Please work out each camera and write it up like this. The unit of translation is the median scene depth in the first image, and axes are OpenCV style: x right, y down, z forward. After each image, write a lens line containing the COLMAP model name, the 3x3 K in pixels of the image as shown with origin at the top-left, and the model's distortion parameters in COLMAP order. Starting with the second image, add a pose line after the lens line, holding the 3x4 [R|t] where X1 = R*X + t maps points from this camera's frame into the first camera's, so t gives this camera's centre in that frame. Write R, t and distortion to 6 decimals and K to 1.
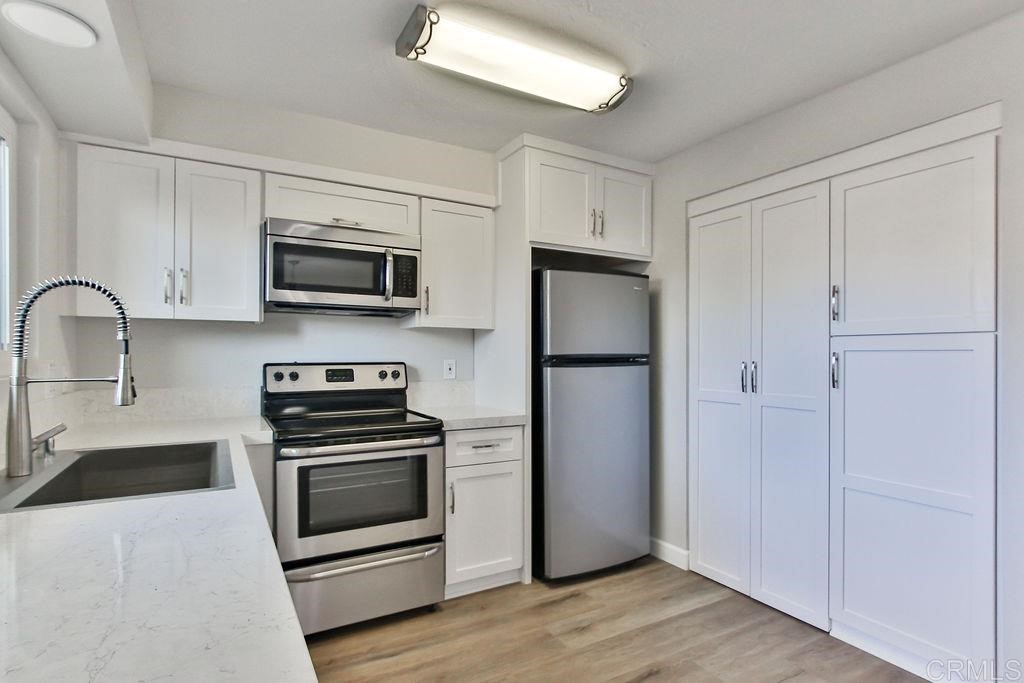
lens RADIAL K [[523.3, 0, 508.9], [0, 523.3, 353.5], [0, 0, 1]] dist [-0.008650, 0.000942]
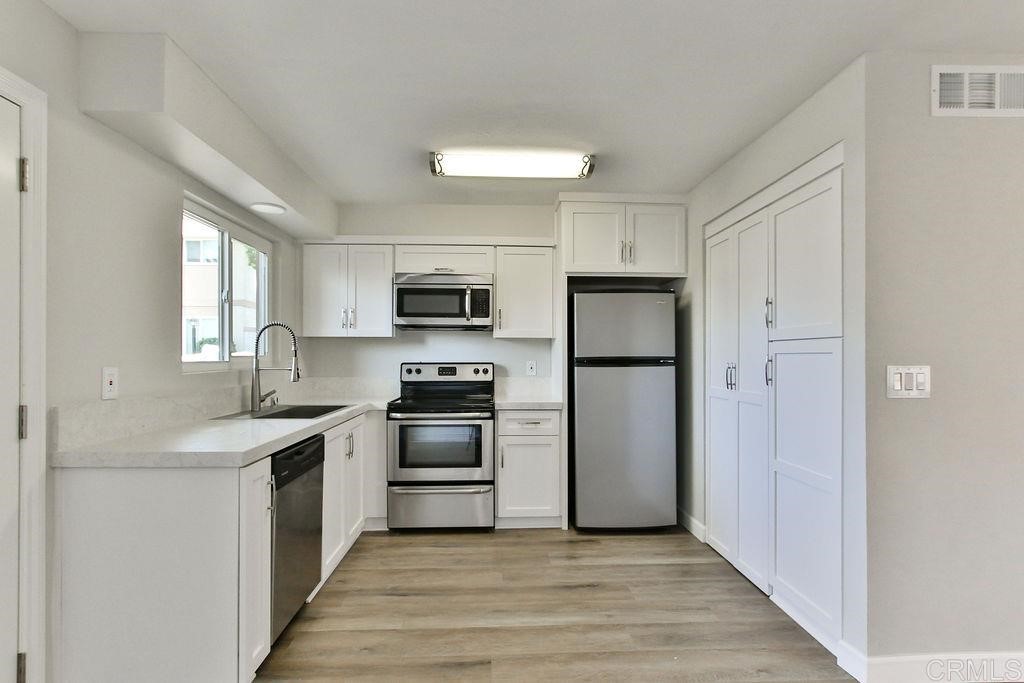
lens RADIAL K [[523.3, 0, 508.9], [0, 523.3, 353.5], [0, 0, 1]] dist [-0.008650, 0.000942]
pose [[0.889428, -0.004232, -0.457056, 0.542868], [0.001952, 0.999983, -0.005460, -0.000019], [0.457071, 0.003964, 0.889421, -0.260689]]
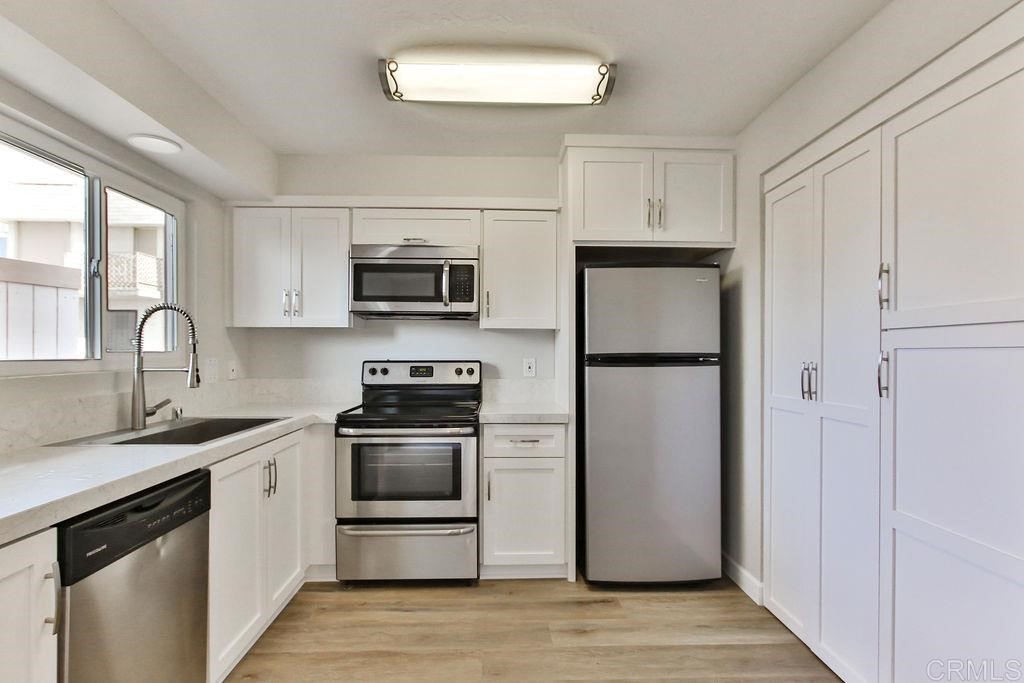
lens RADIAL K [[529.5, 0, 509.1], [0, 529.5, 353.8], [0, 0, 1]] dist [-0.007008, 0.001038]
pose [[0.884558, -0.000062, -0.466430, 0.422757], [0.001052, 0.999998, 0.001862, 0.000355], [0.466429, -0.002137, 0.884556, 0.046360]]
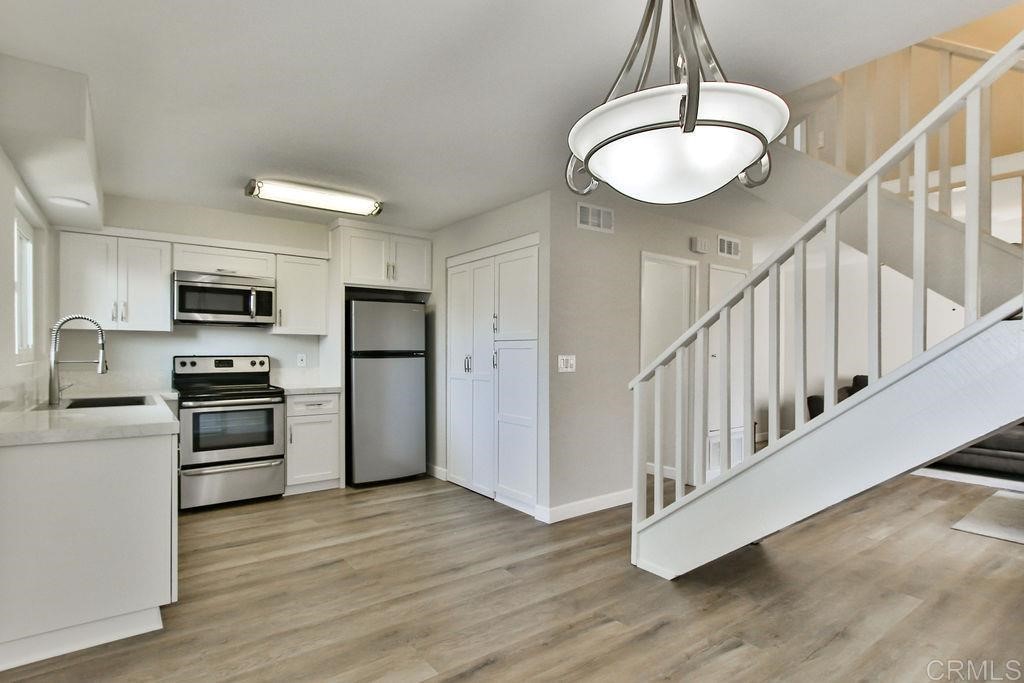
lens RADIAL K [[523.3, 0, 508.9], [0, 523.3, 353.5], [0, 0, 1]] dist [-0.008650, 0.000942]
pose [[0.992741, -0.000165, 0.120270, 0.378693], [-0.000416, 0.999988, 0.004803, 0.002781], [-0.120269, -0.004818, 0.992730, -0.751199]]
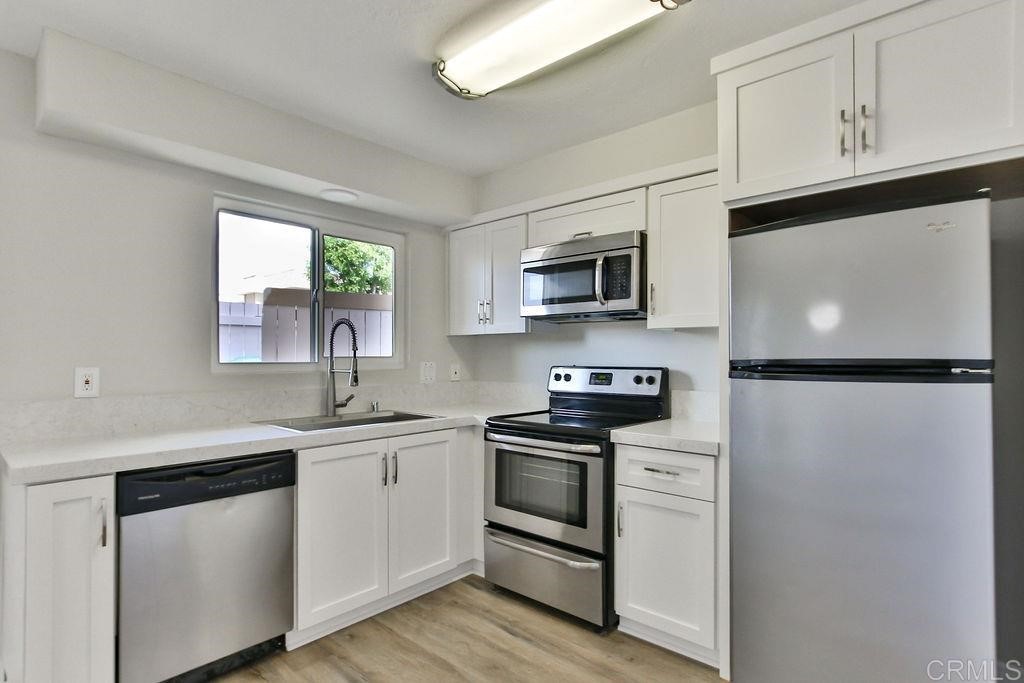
lens RADIAL K [[523.3, 0, 508.9], [0, 523.3, 353.5], [0, 0, 1]] dist [-0.008650, 0.000942]
pose [[0.318983, -0.007792, -0.947728, 0.652360], [-0.000239, 0.999966, -0.008302, -0.000302], [0.947760, 0.002875, 0.318971, 0.511879]]
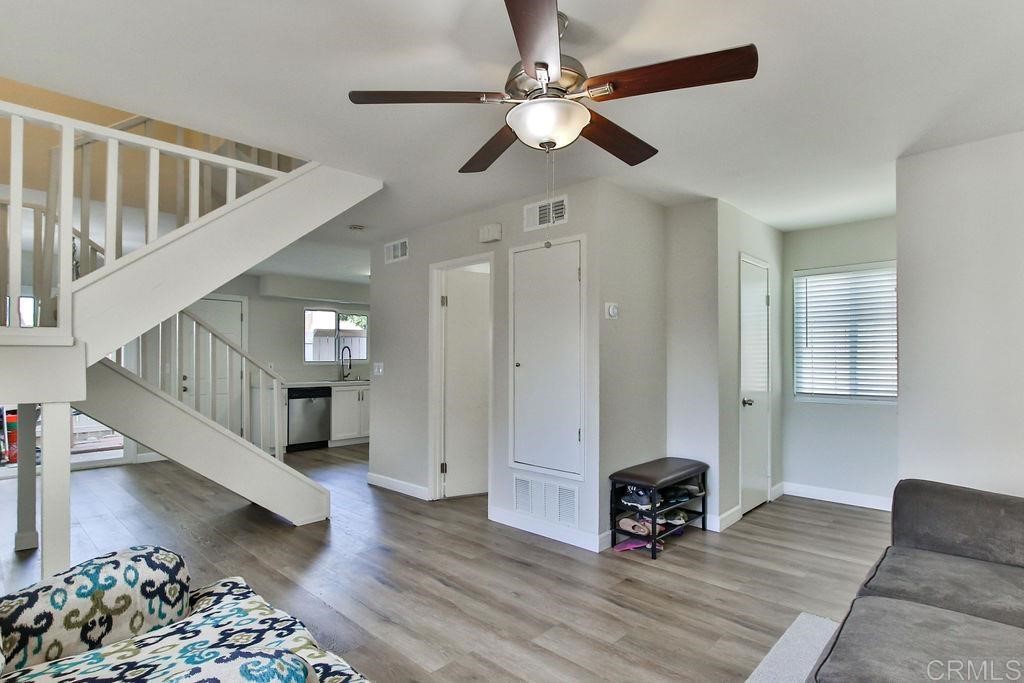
lens RADIAL K [[523.3, 0, 508.9], [0, 523.3, 353.5], [0, 0, 1]] dist [-0.008650, 0.000942]
pose [[0.288976, -0.013494, -0.957241, 2.677793], [0.002274, 0.999908, -0.013409, 0.006675], [0.957334, 0.001698, 0.288980, 0.557959]]
